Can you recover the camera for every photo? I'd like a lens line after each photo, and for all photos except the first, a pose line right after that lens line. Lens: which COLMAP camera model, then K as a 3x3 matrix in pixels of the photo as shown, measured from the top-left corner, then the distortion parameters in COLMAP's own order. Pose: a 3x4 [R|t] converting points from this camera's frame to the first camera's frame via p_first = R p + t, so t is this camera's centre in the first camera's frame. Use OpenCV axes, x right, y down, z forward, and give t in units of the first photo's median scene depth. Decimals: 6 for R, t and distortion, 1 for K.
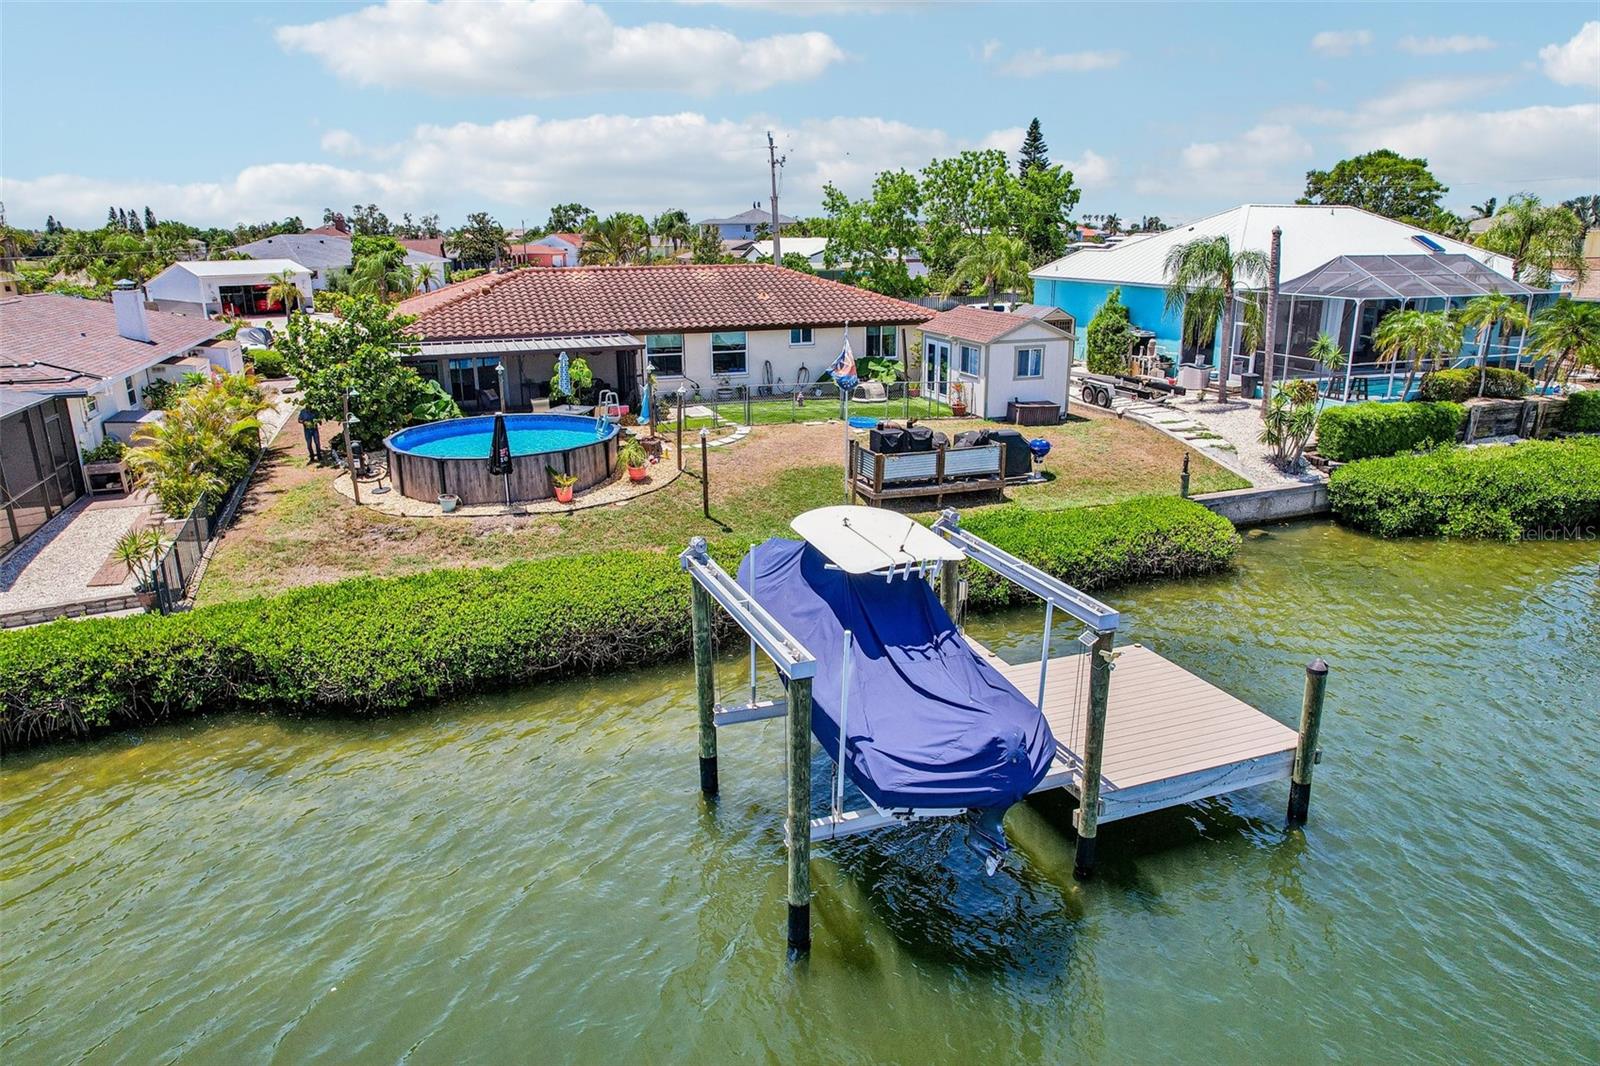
lens RADIAL K [[1025.9, 0, 803.9], [0, 1025.9, 534.0], [0, 0, 1]] dist [-0.073760, 0.067769]
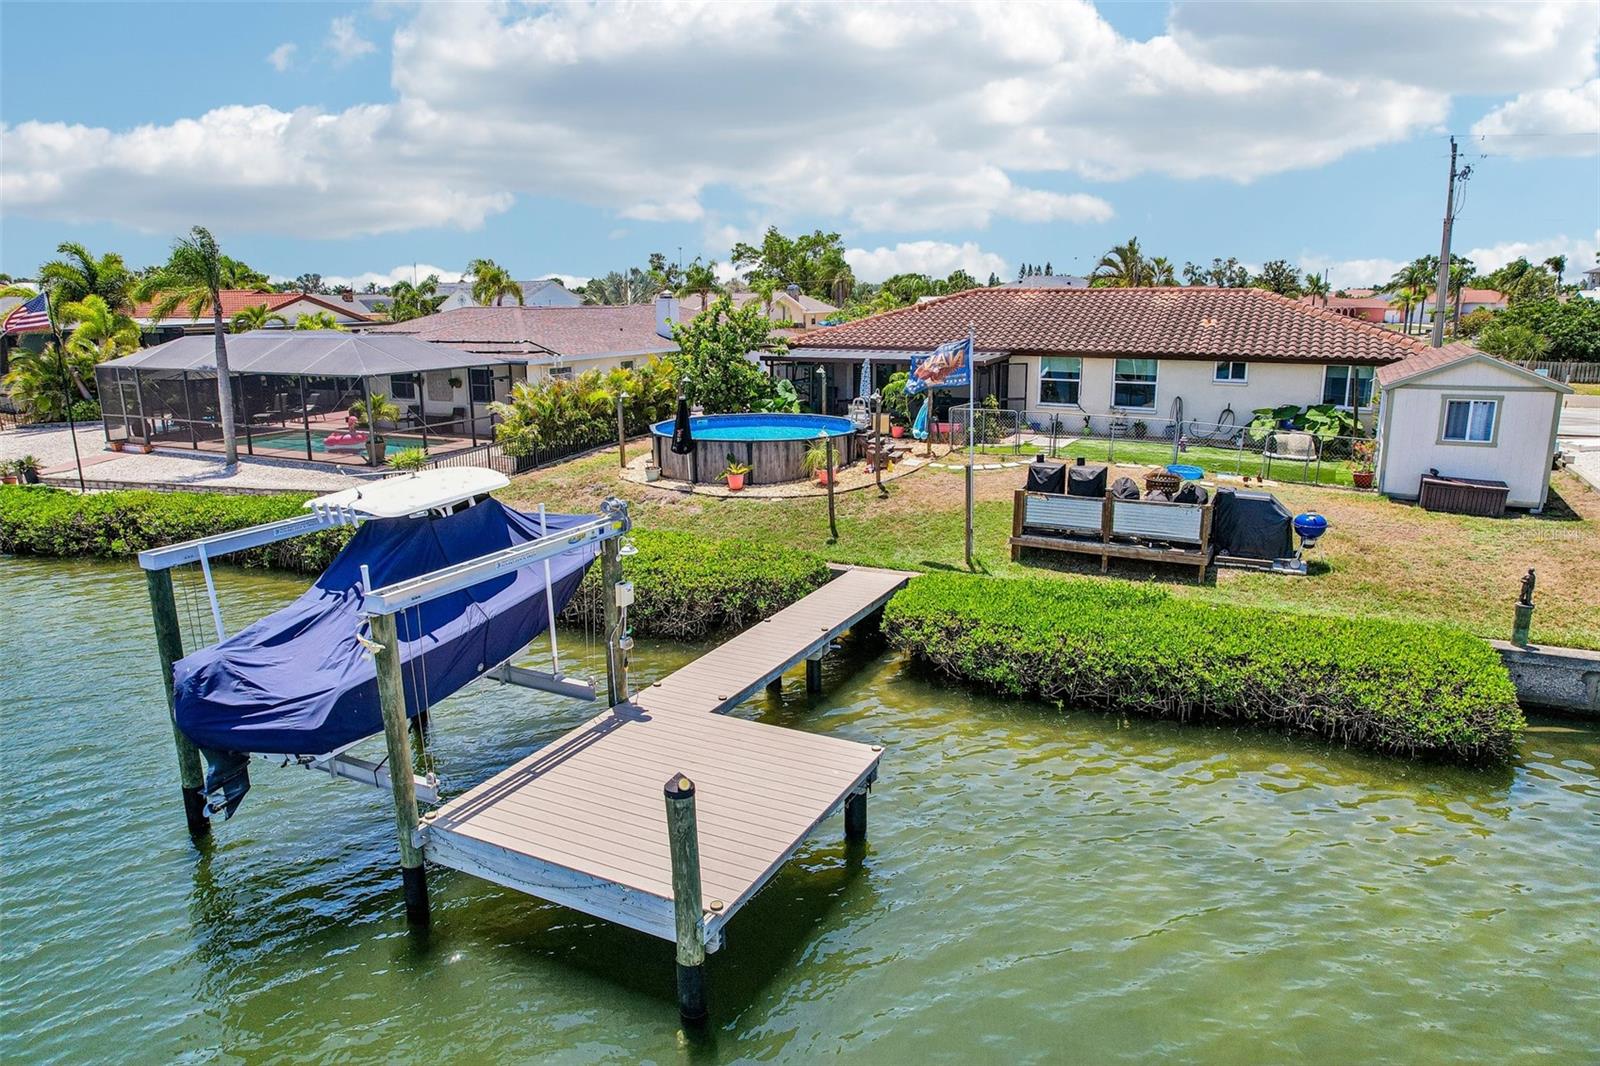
lens RADIAL K [[1025.9, 0, 803.9], [0, 1025.9, 534.0], [0, 0, 1]] dist [-0.073760, 0.067769]
pose [[0.678765, 0.168173, -0.714840, 0.458494], [-0.206102, 0.977927, 0.034366, -0.030149], [0.704841, 0.124003, 0.698443, 0.264087]]
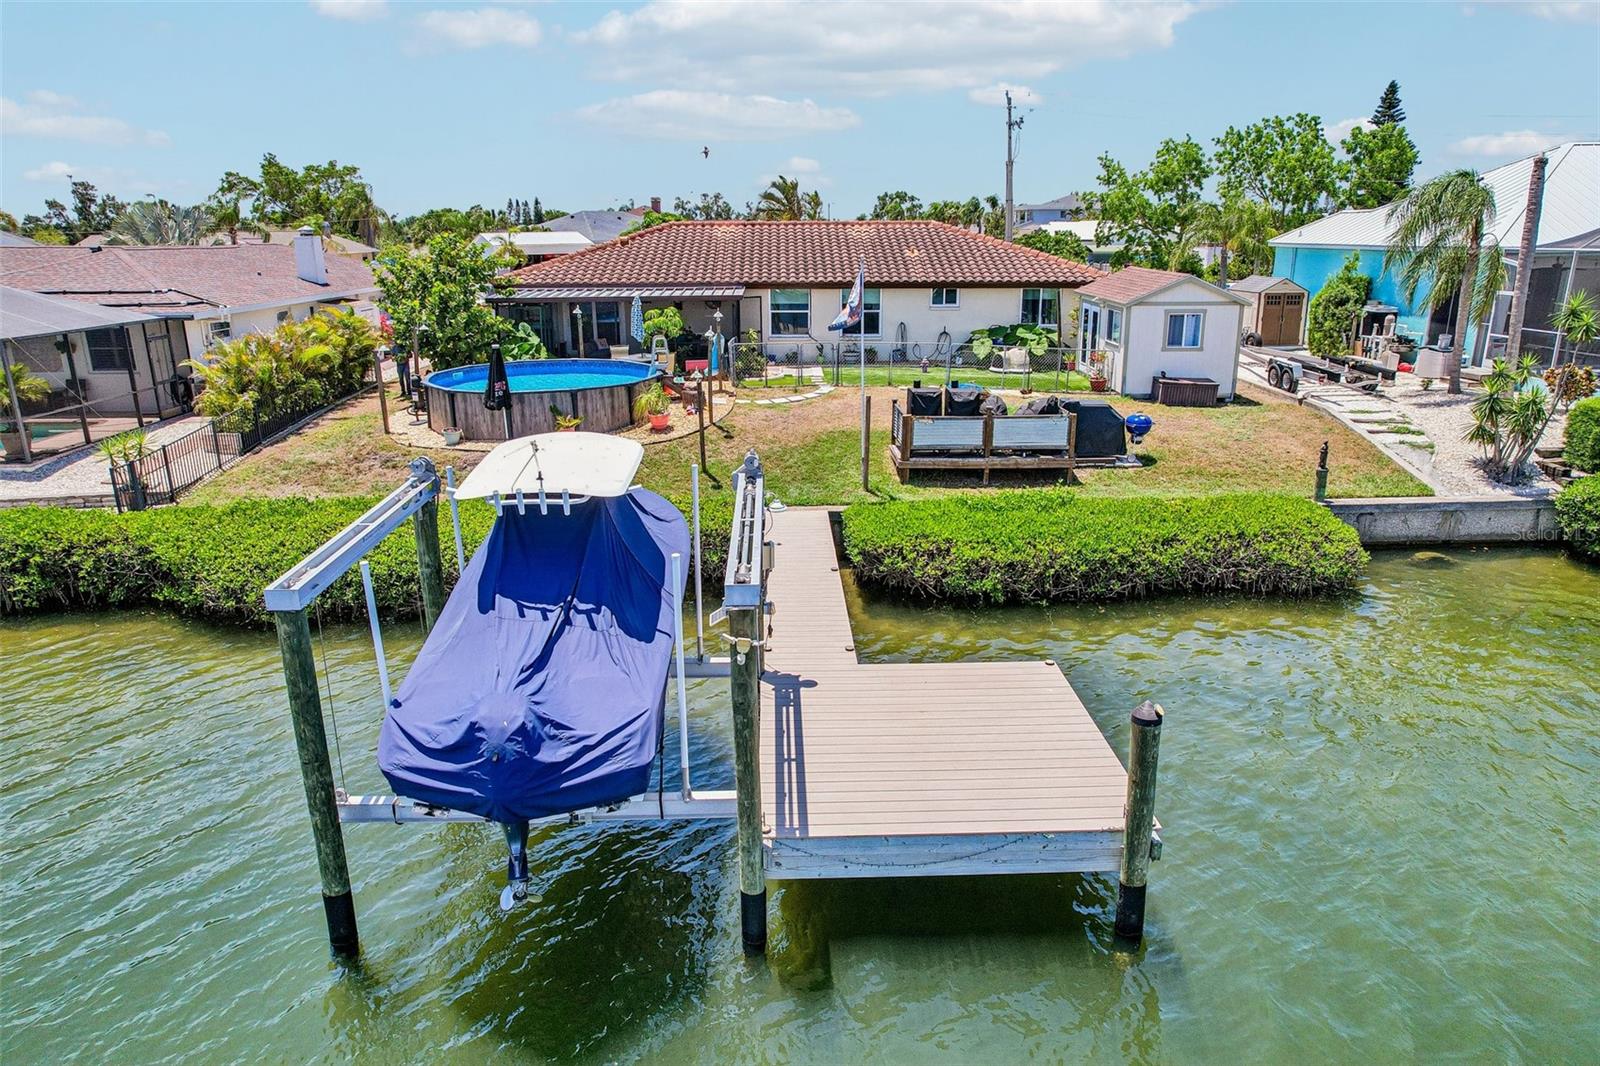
lens RADIAL K [[1025.9, 0, 803.9], [0, 1025.9, 534.0], [0, 0, 1]] dist [-0.073760, 0.067769]
pose [[0.945877, 0.093817, -0.310667, 0.224527], [-0.092234, 0.995540, 0.019819, 0.010039], [0.311141, 0.009907, 0.950312, 0.135592]]
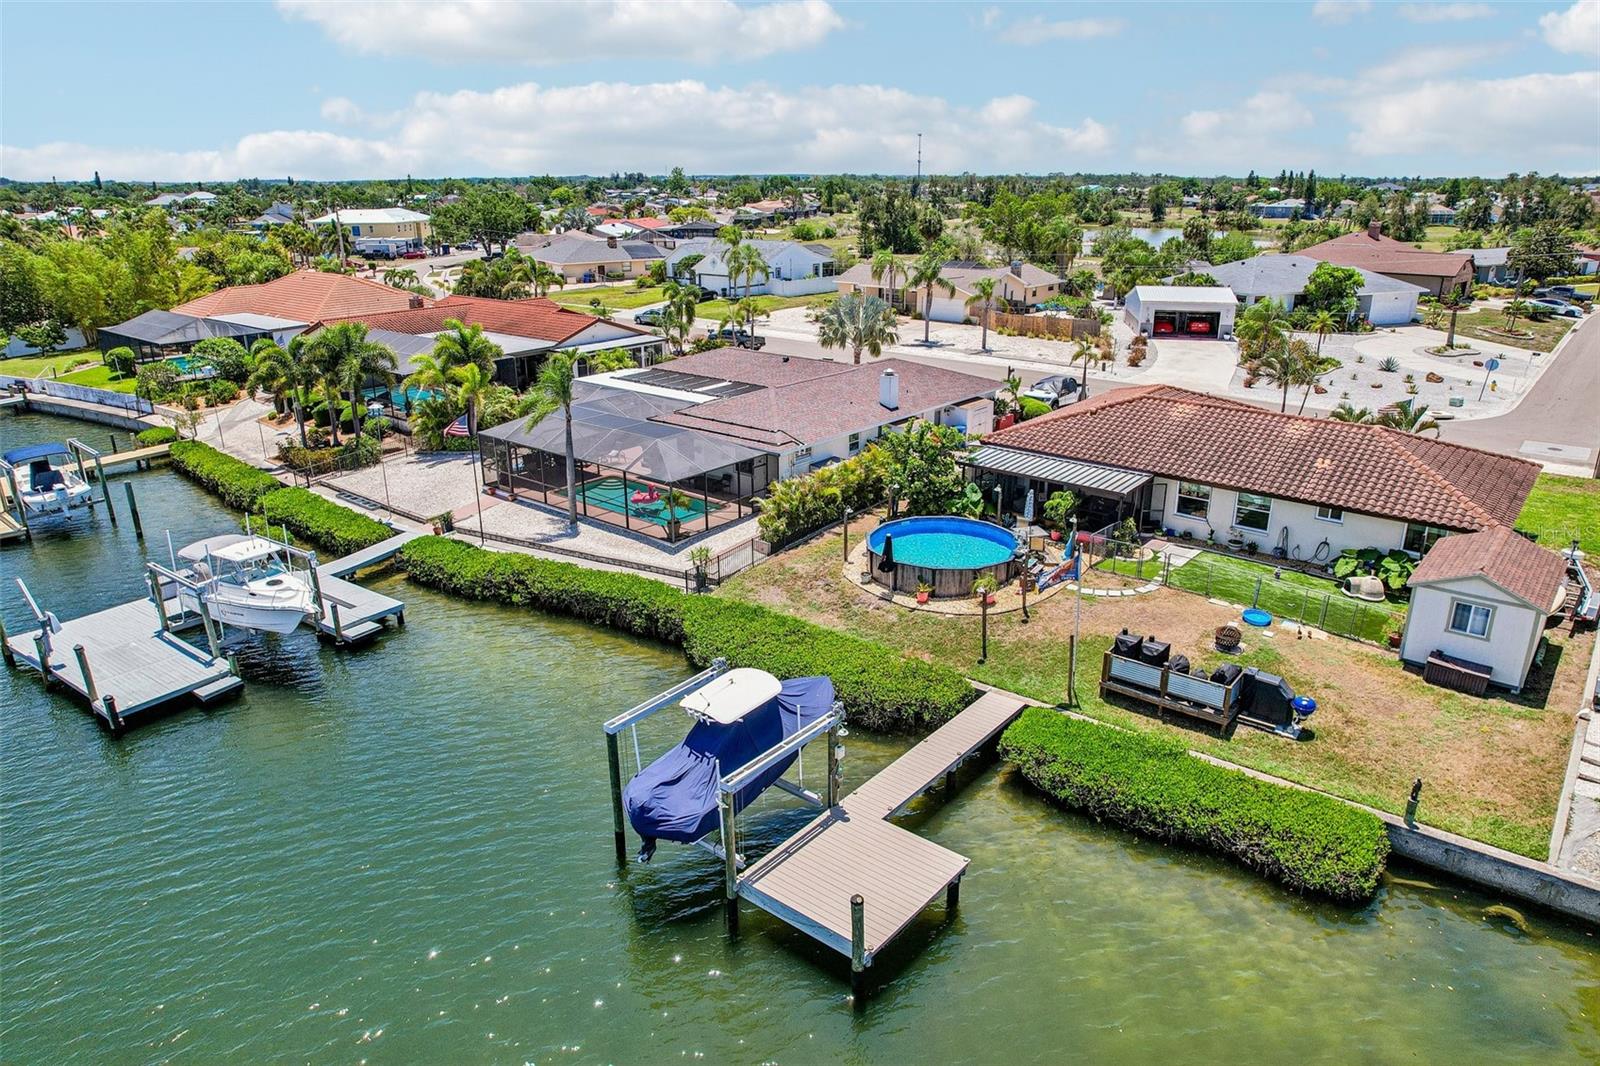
lens RADIAL K [[1025.9, 0, 803.9], [0, 1025.9, 534.0], [0, 0, 1]] dist [-0.073760, 0.067769]
pose [[0.500177, 0.288052, -0.816608, 0.701118], [-0.243175, 0.951825, 0.186802, -0.292271], [0.831077, 0.105145, 0.546128, 0.028395]]
